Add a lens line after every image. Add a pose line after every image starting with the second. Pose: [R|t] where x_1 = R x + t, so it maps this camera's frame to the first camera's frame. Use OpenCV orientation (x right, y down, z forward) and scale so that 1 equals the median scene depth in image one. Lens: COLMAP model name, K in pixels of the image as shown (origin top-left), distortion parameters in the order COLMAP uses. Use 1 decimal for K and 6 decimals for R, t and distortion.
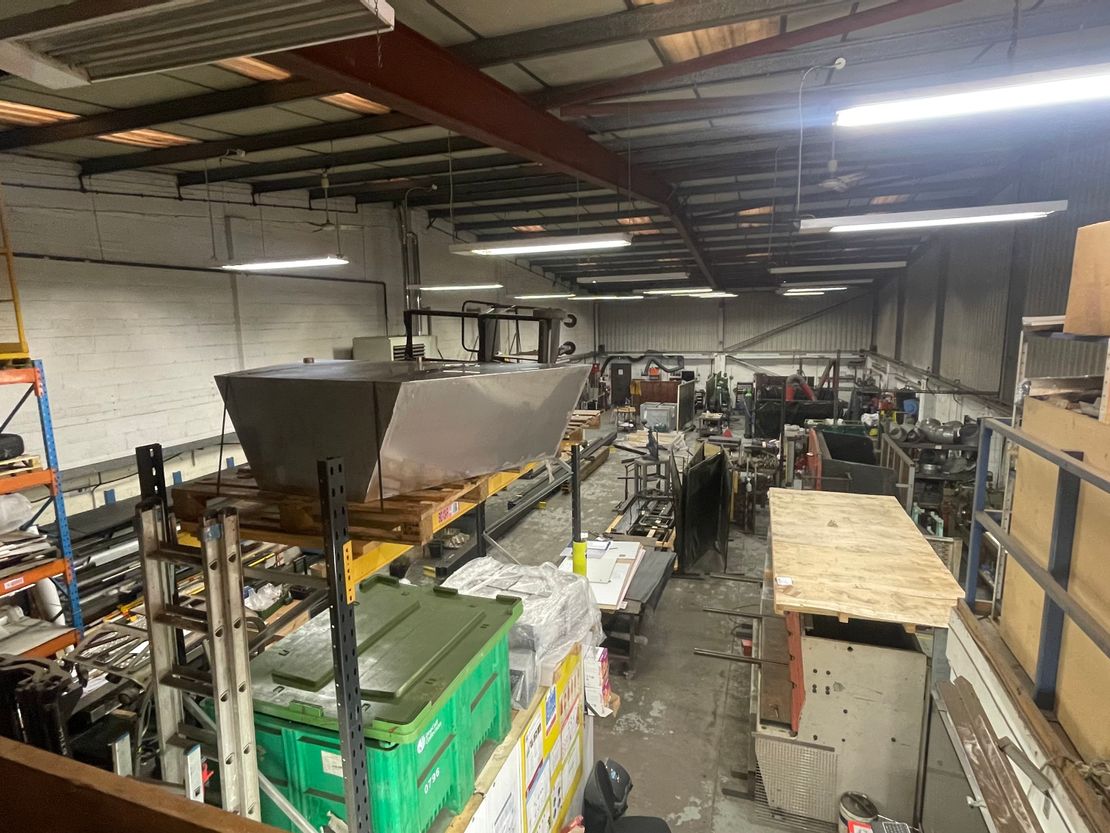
lens RADIAL K [[603.2, 0, 555.7], [0, 603.2, 413.0], [0, 0, 1]] dist [-0.001291, 0.001718]
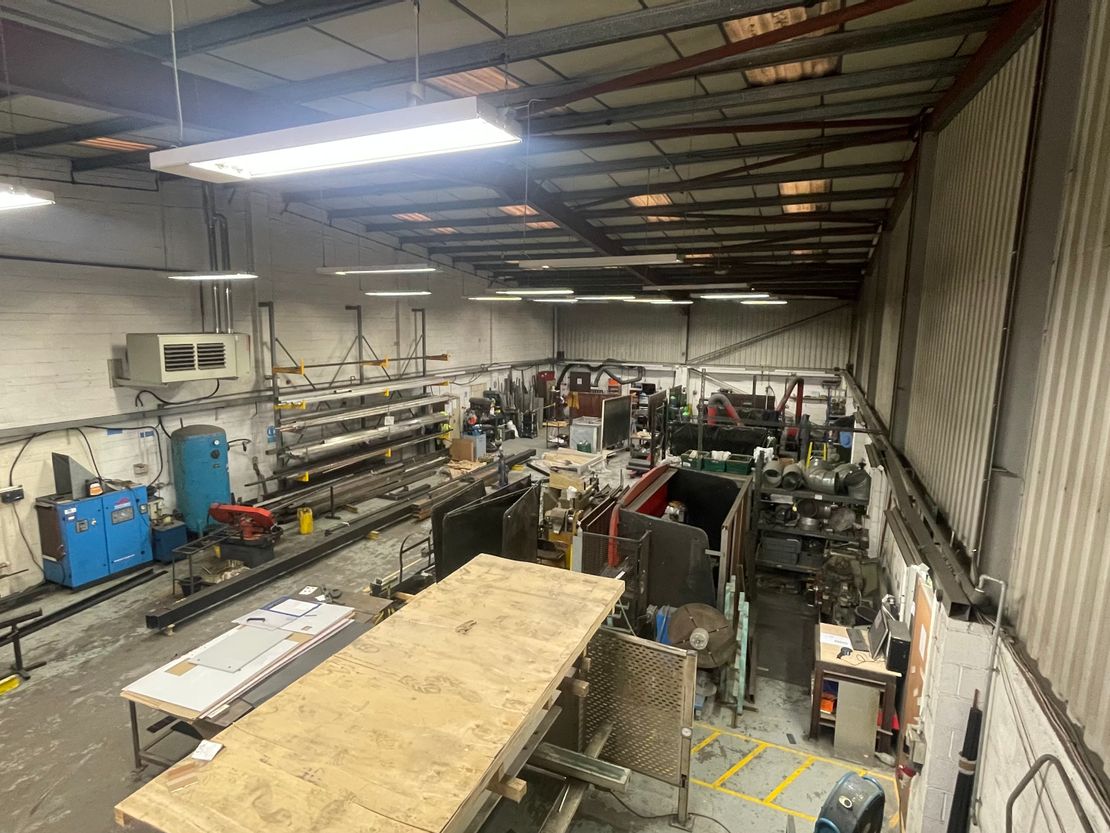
lens RADIAL K [[603.2, 0, 555.7], [0, 603.2, 413.0], [0, 0, 1]] dist [-0.001291, 0.001718]
pose [[0.996526, 0.044602, -0.070329, 0.153051], [-0.044942, 0.998984, -0.003254, -0.016153], [0.070112, 0.006403, 0.997519, 0.081896]]
